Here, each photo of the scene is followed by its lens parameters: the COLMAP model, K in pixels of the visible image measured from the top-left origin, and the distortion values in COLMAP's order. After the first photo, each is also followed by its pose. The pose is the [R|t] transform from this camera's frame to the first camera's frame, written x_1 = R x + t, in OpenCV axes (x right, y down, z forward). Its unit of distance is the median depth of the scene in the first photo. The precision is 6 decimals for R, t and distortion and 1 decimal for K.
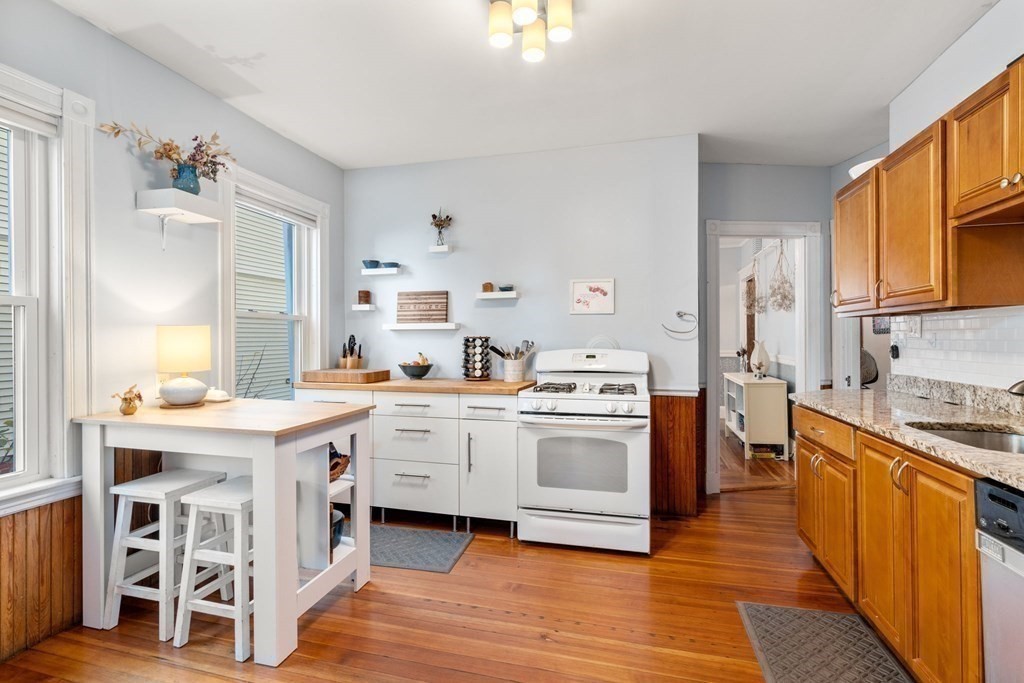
lens RADIAL K [[468.8, 0, 511.9], [0, 468.8, 339.2], [0, 0, 1]] dist [-0.000729, 0.000683]
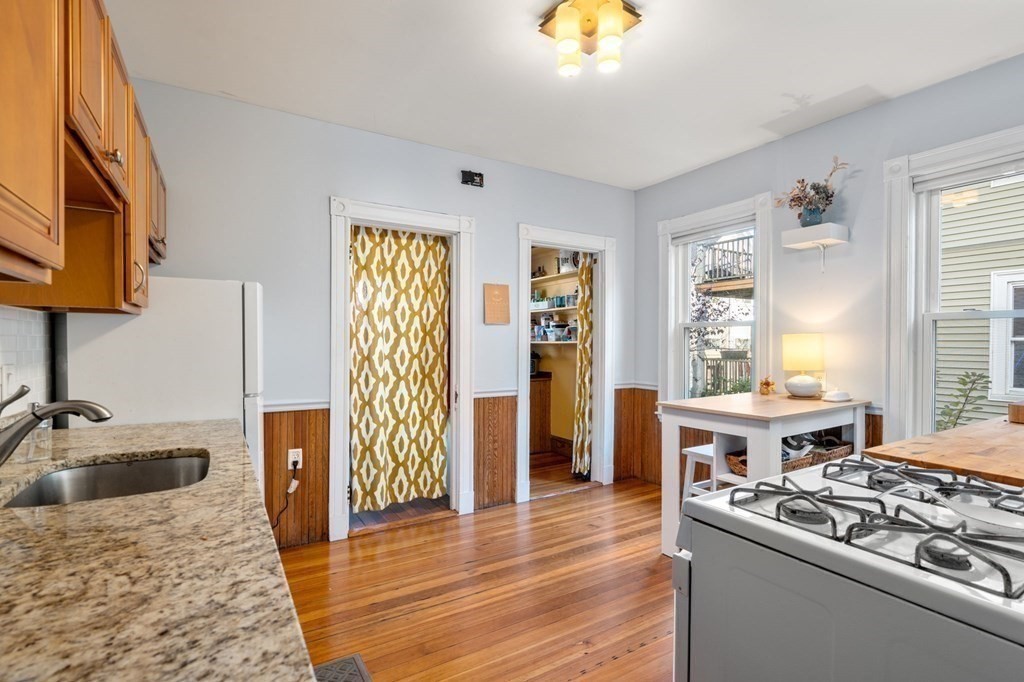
lens RADIAL K [[468.8, 0, 511.1], [0, 468.8, 344.9], [0, 0, 1]] dist [-0.000729, 0.000683]
pose [[-0.688175, 0.005508, -0.725524, 0.749101], [0.003412, 0.999985, 0.004355, -0.008312], [0.725537, 0.000522, -0.688183, 1.301491]]
